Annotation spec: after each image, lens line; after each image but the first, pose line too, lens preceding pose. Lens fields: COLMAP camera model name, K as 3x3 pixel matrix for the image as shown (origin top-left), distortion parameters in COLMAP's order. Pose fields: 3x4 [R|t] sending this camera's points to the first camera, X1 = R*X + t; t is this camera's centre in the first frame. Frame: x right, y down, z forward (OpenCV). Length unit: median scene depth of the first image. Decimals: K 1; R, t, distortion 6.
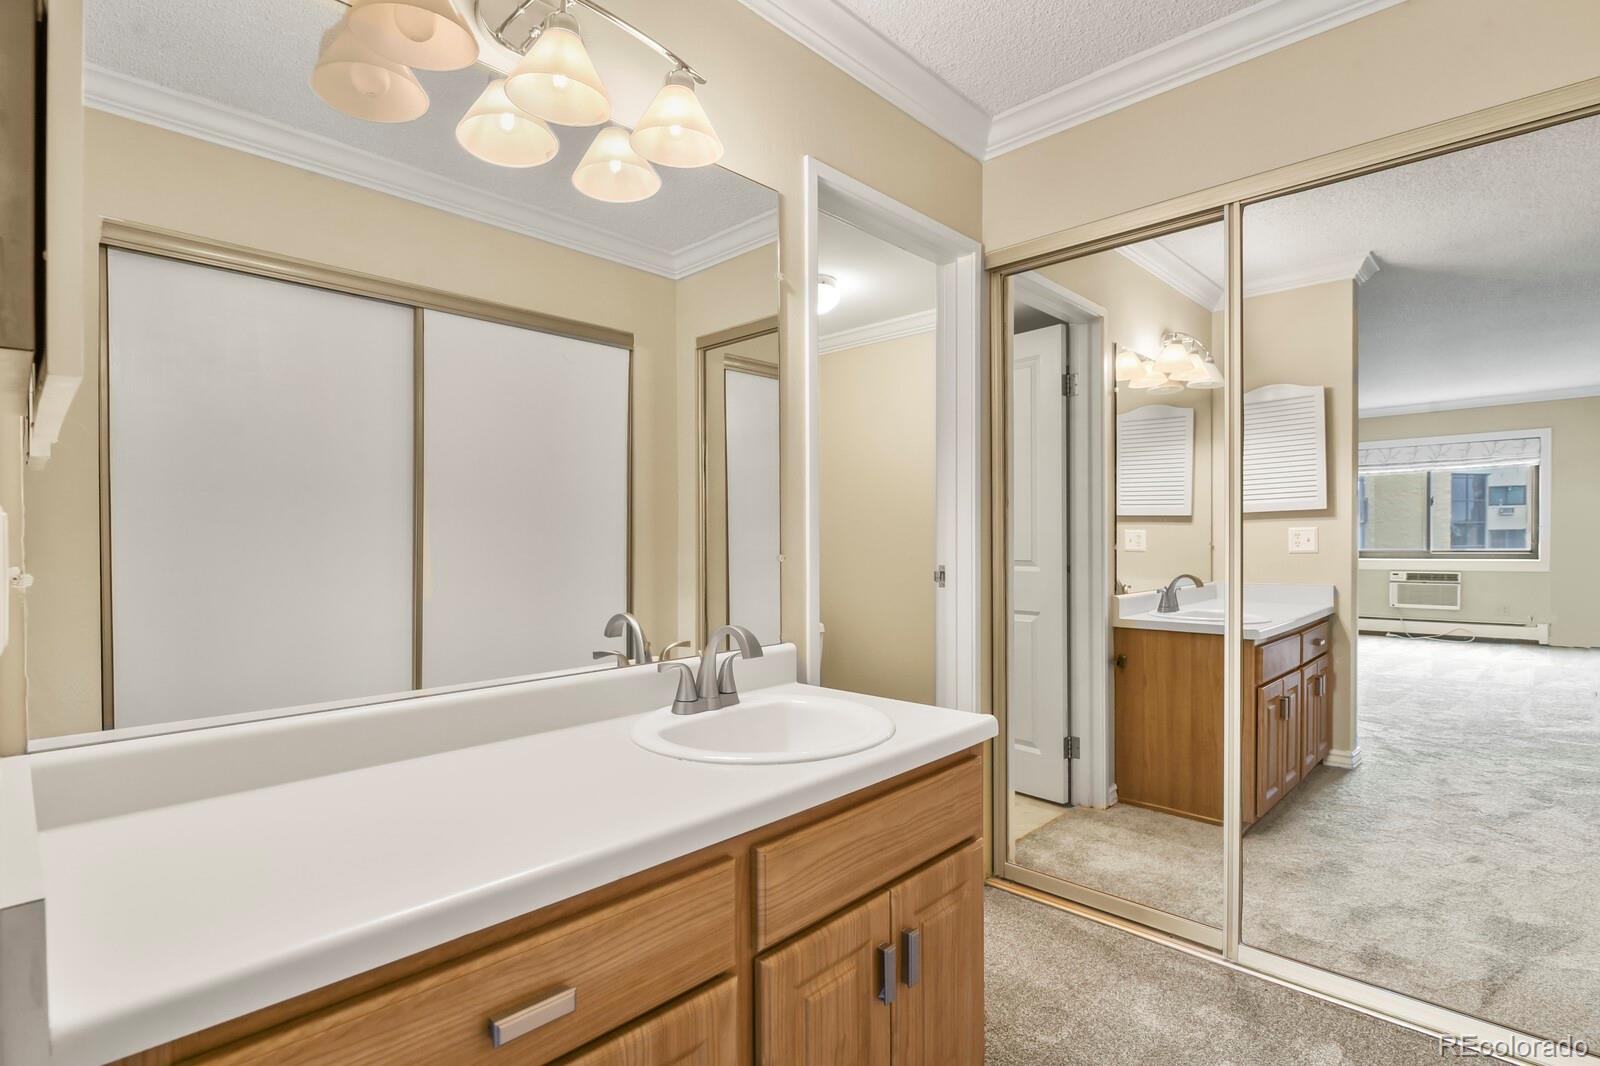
lens RADIAL K [[775.2, 0, 798.8], [0, 775.2, 529.2], [0, 0, 1]] dist [-0.009909, -0.002847]
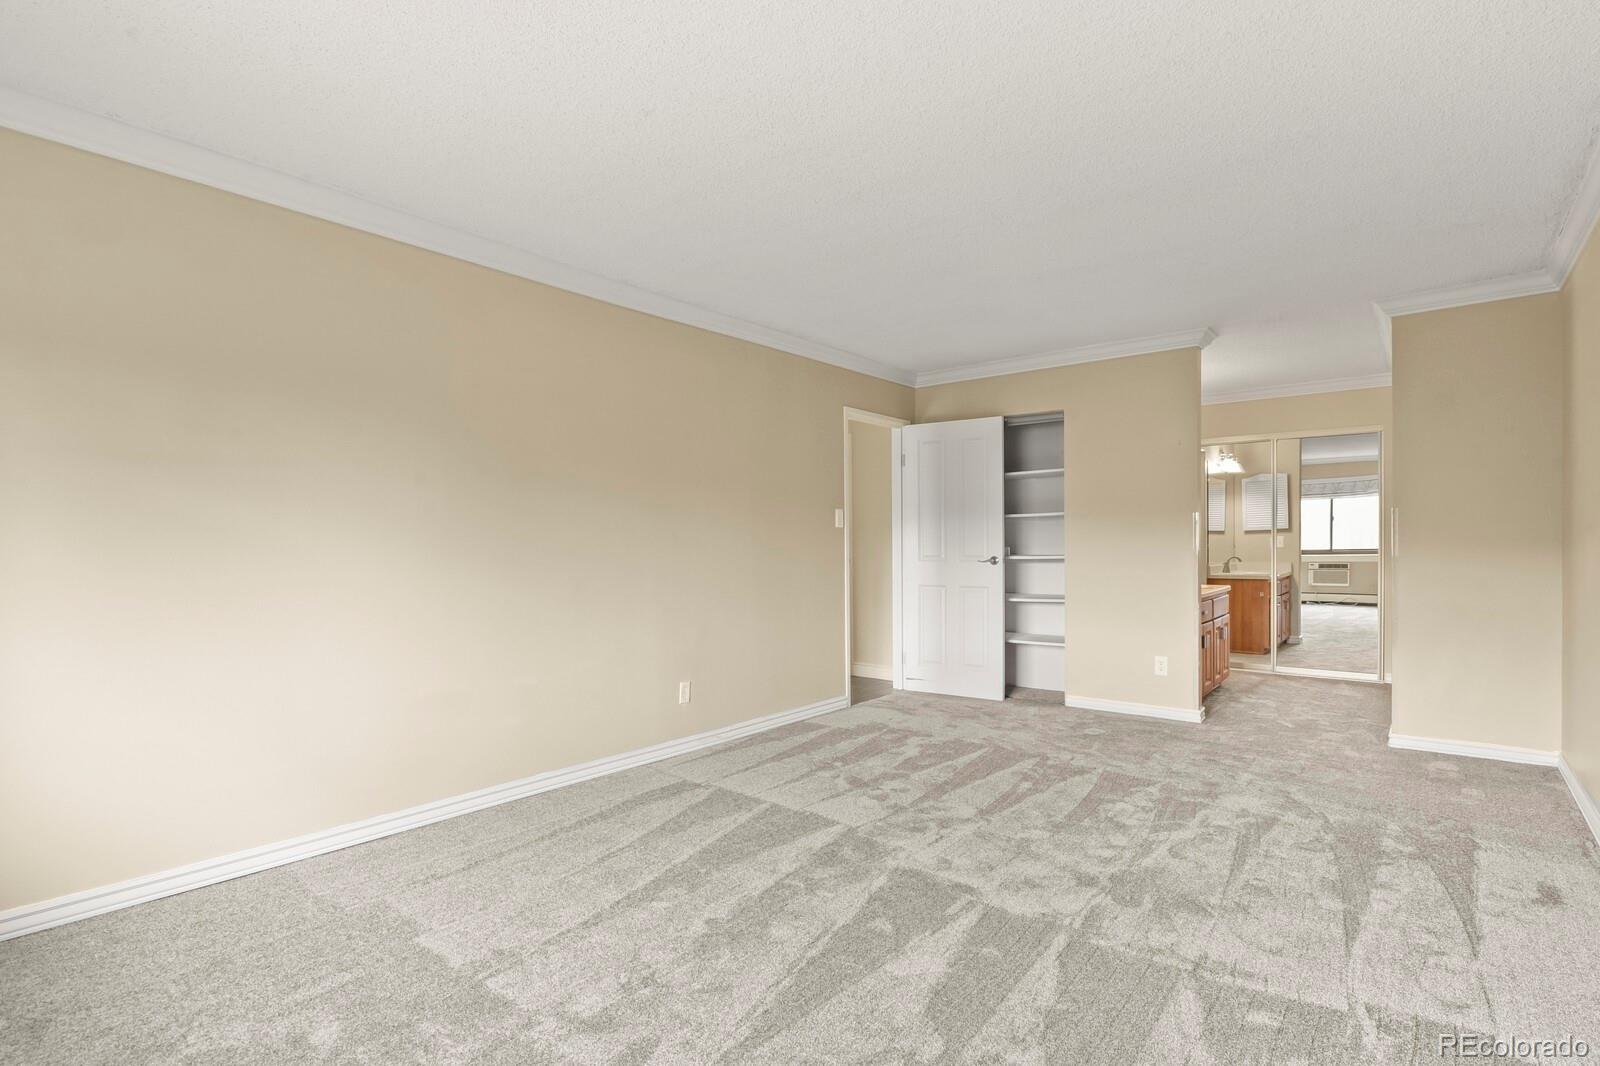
lens RADIAL K [[775.2, 0, 803.2], [0, 775.2, 541.1], [0, 0, 1]] dist [-0.009909, -0.002847]
pose [[0.996416, -0.001420, 0.084573, -0.474084], [0.000992, 0.999986, 0.005103, -0.001240], [-0.084579, -0.005001, 0.996404, -0.581803]]
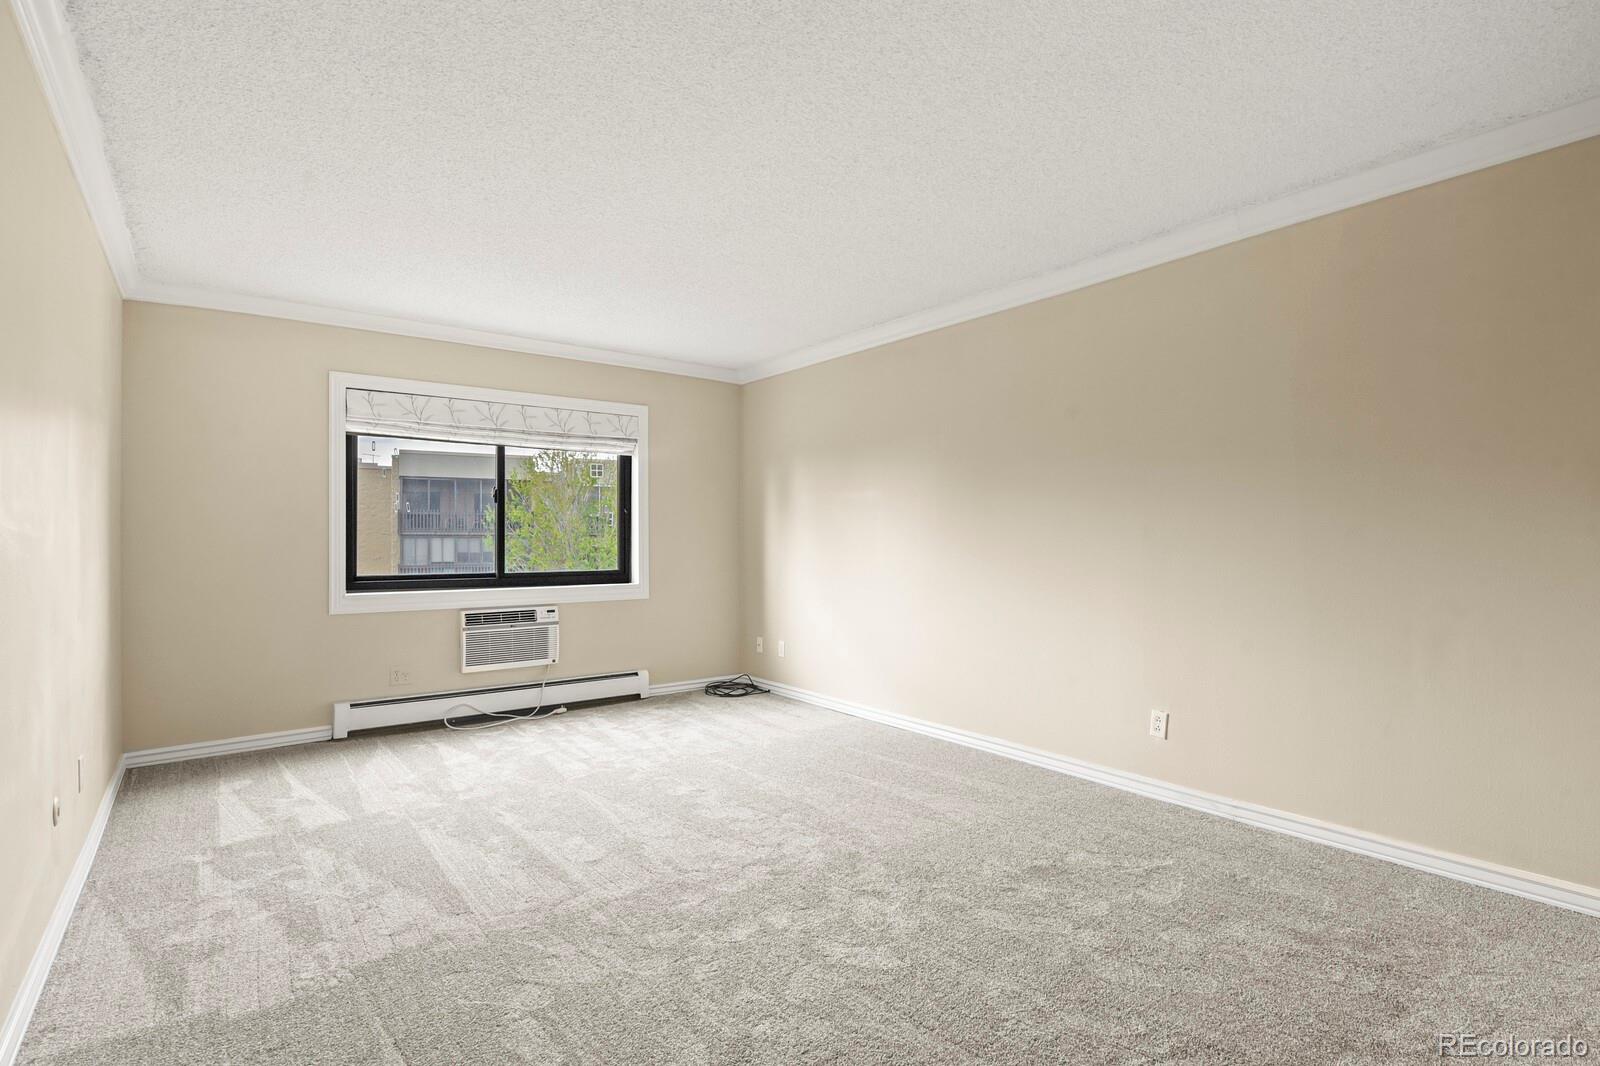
lens RADIAL K [[775.2, 0, 802.6], [0, 775.2, 538.7], [0, 0, 1]] dist [-0.009909, -0.002847]
pose [[0.140625, 0.013718, 0.989968, 0.236590], [0.008056, 0.999855, -0.014999, 0.009636], [-0.990030, 0.010085, 0.140494, 0.692868]]
